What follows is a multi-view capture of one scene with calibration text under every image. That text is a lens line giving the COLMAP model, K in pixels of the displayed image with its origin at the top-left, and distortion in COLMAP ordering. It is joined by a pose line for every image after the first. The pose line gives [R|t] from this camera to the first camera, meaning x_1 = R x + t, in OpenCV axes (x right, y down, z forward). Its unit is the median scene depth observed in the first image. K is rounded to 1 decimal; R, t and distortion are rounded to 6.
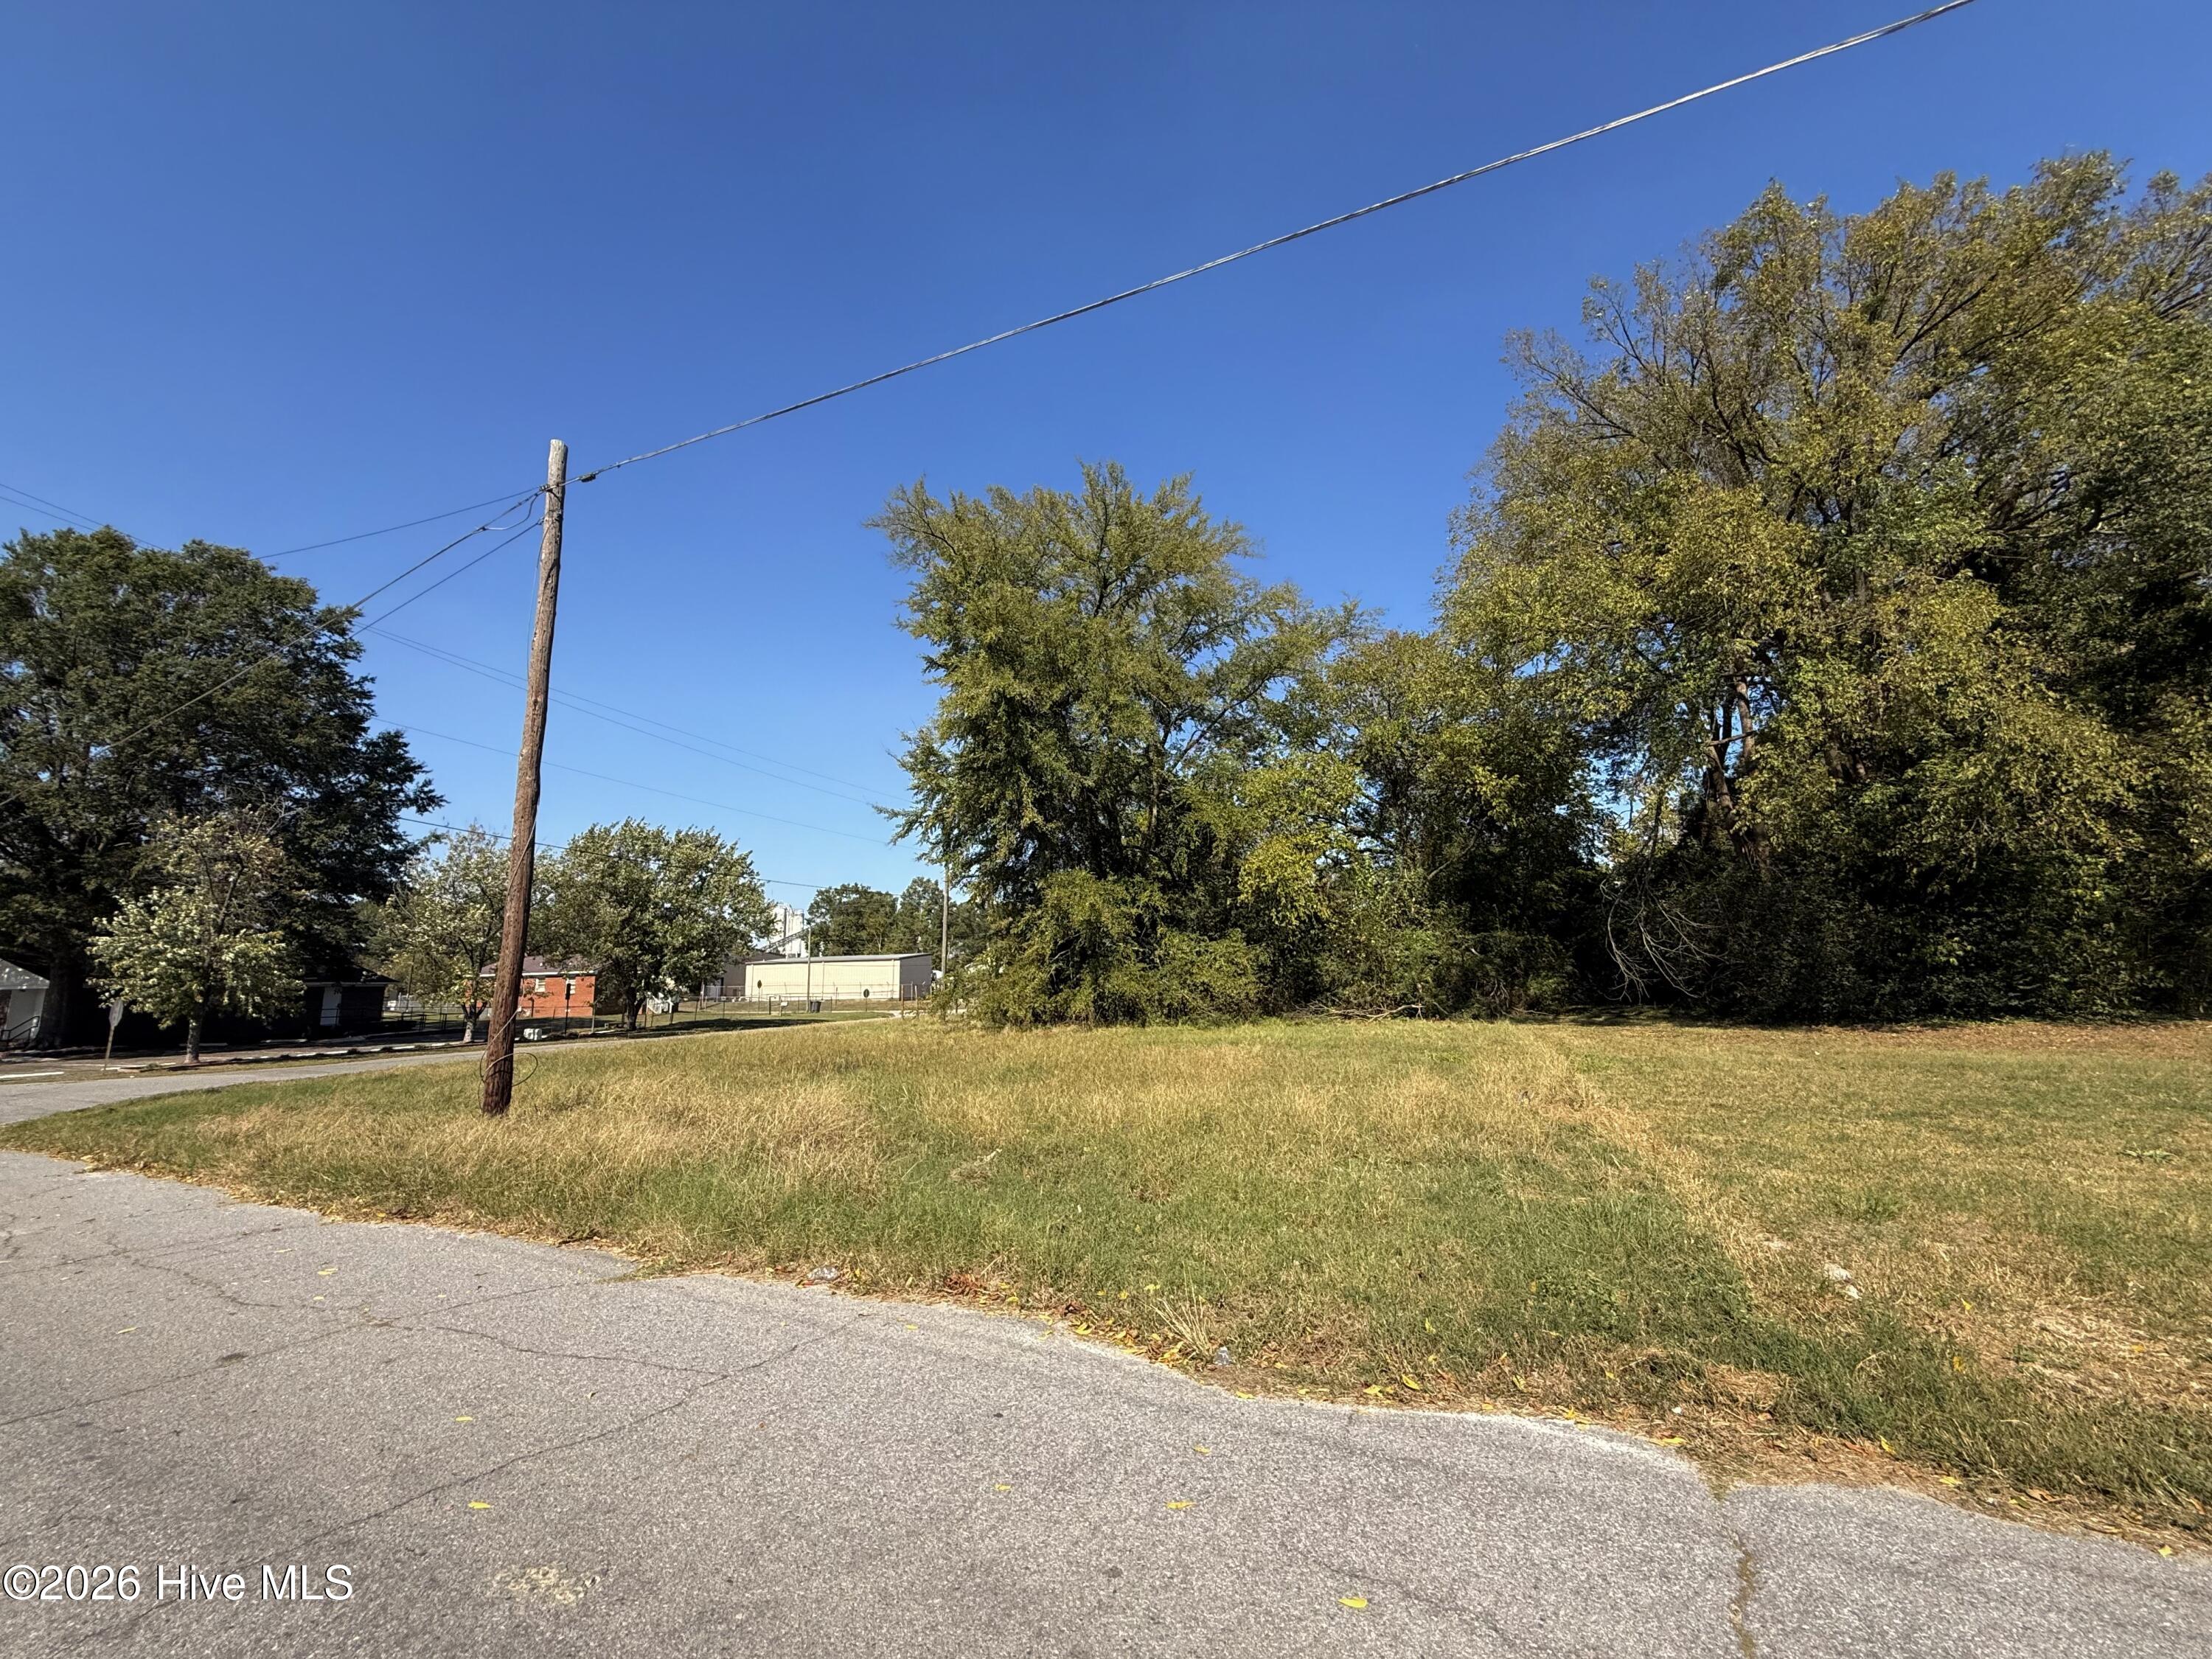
lens RADIAL K [[885.7, 0, 1090.6], [0, 885.7, 830.3], [0, 0, 1]] dist [-0.001949, -0.000022]
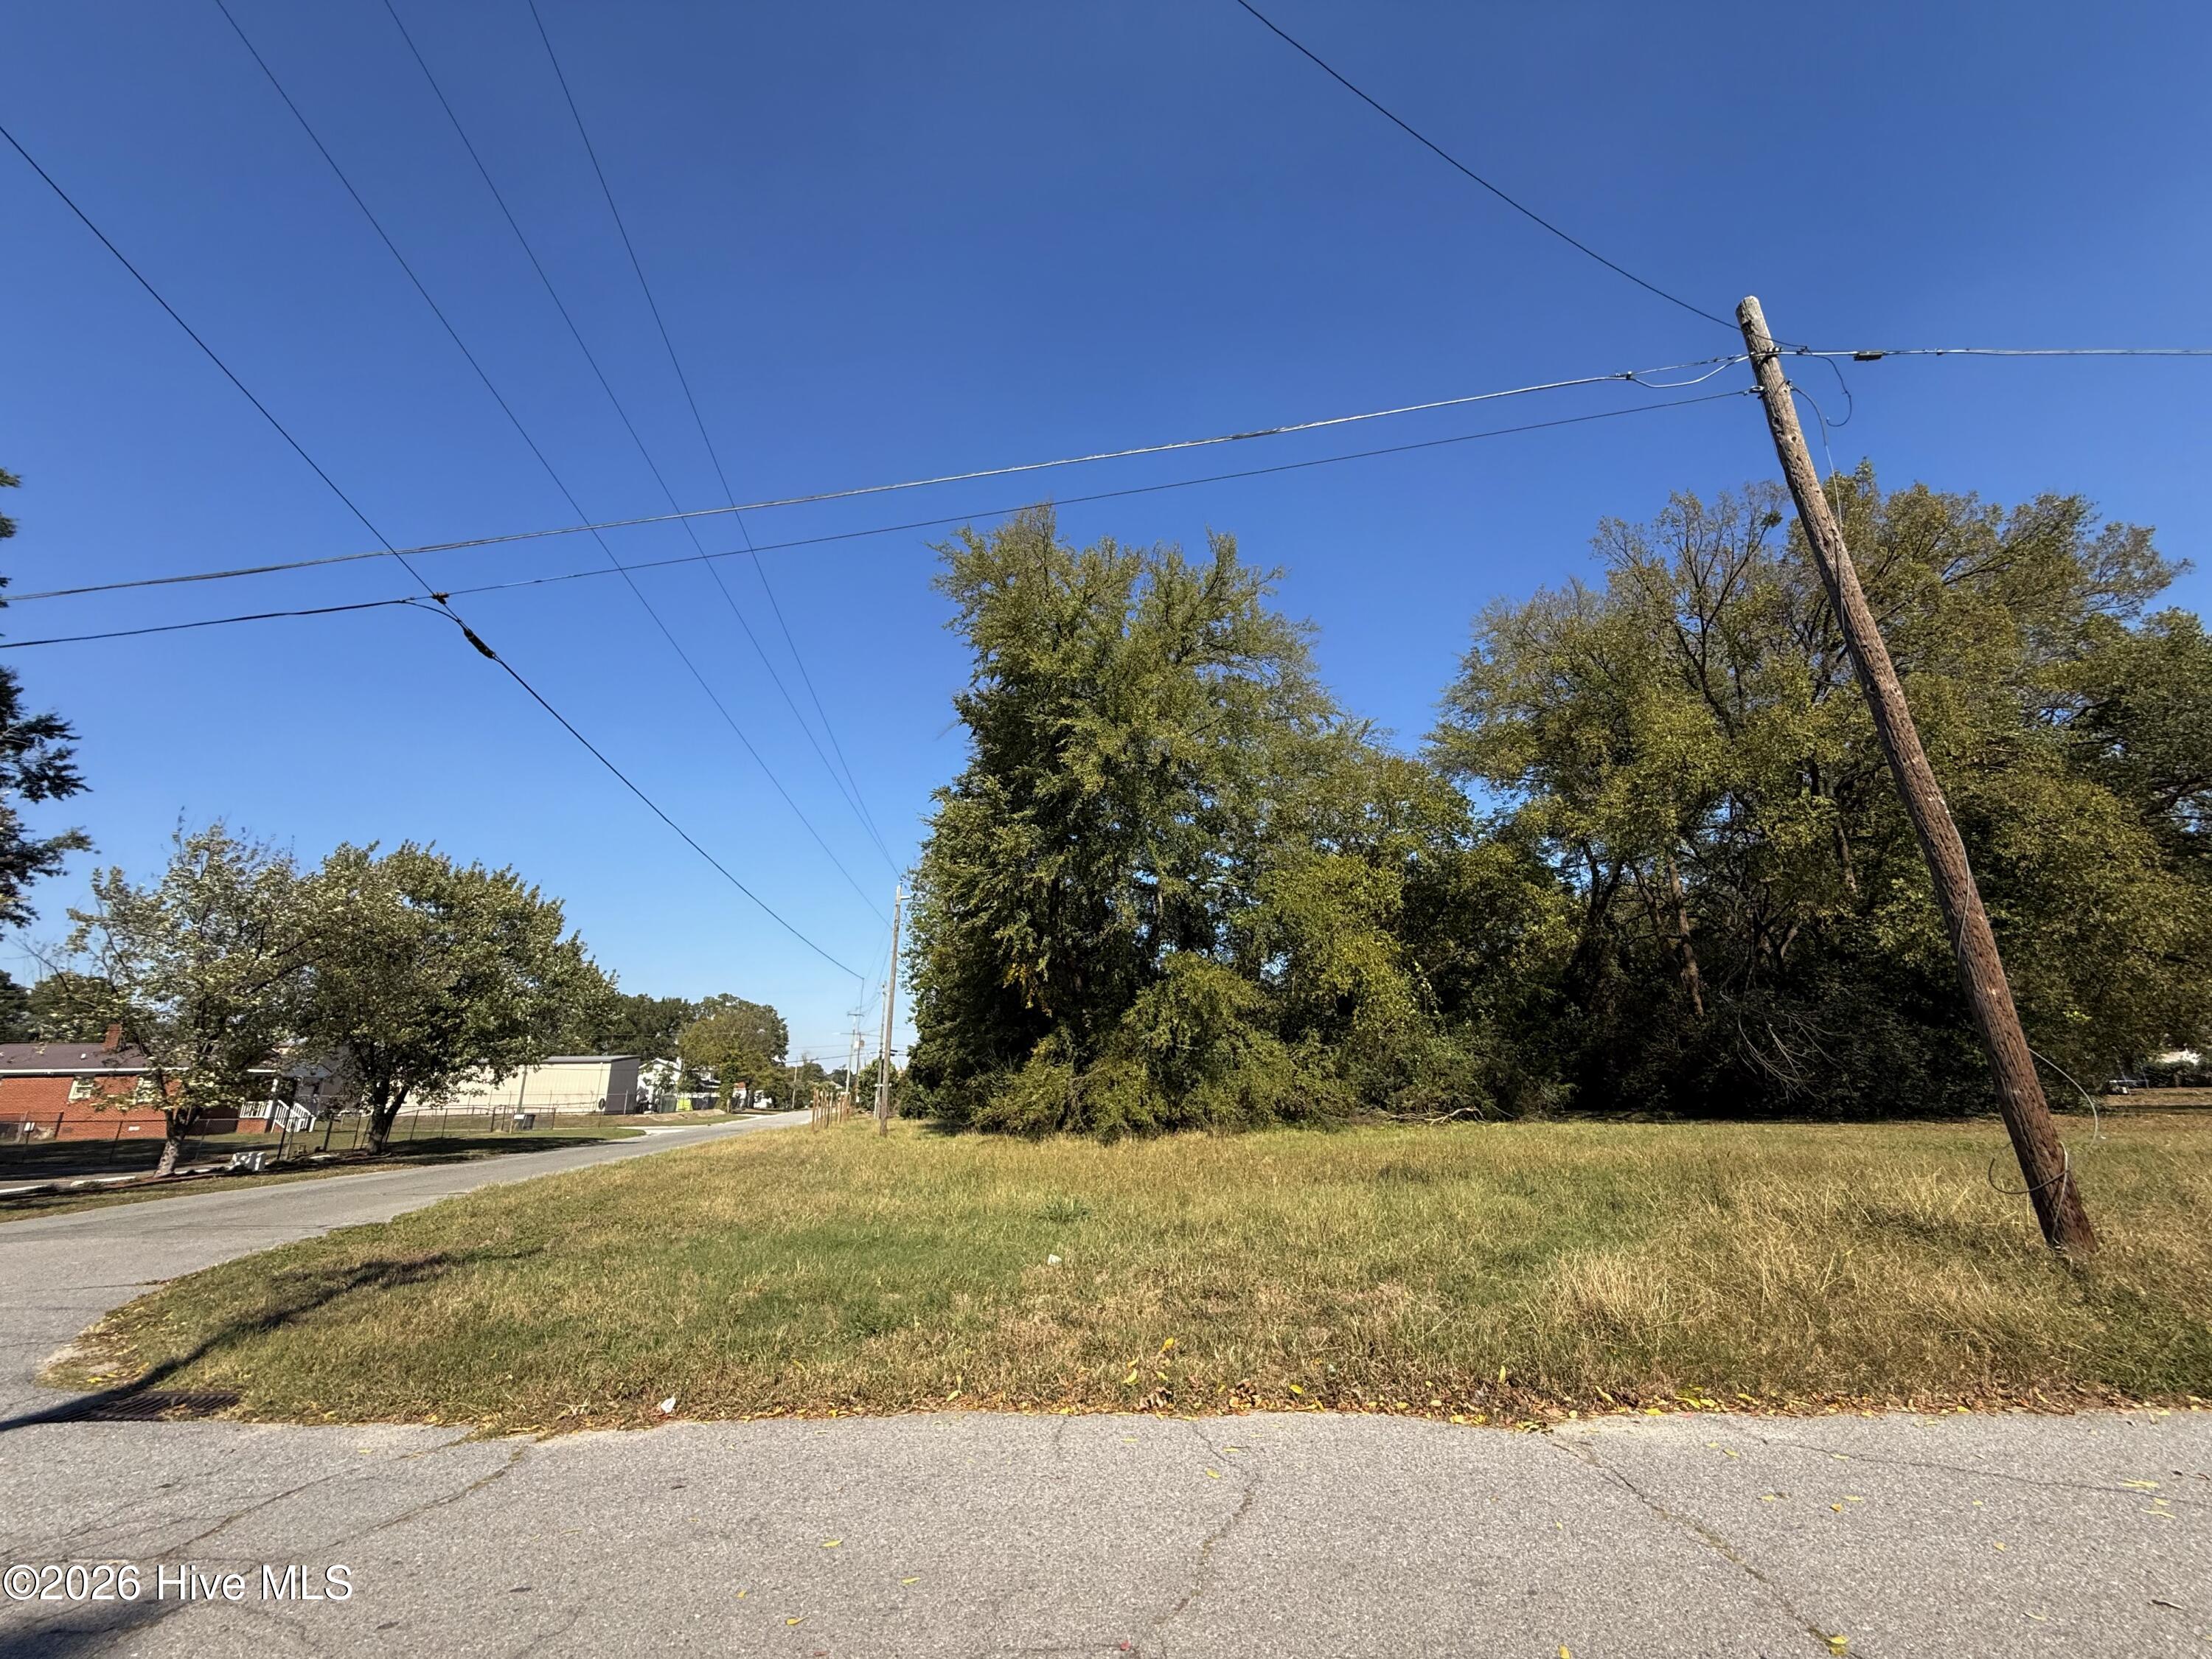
lens RADIAL K [[885.7, 0, 1090.6], [0, 885.7, 830.3], [0, 0, 1]] dist [-0.001949, -0.000022]
pose [[0.916408, 0.123008, 0.380874, -0.361528], [-0.072532, 0.986885, -0.144210, 0.045228], [-0.393618, 0.104529, 0.913312, 0.157565]]
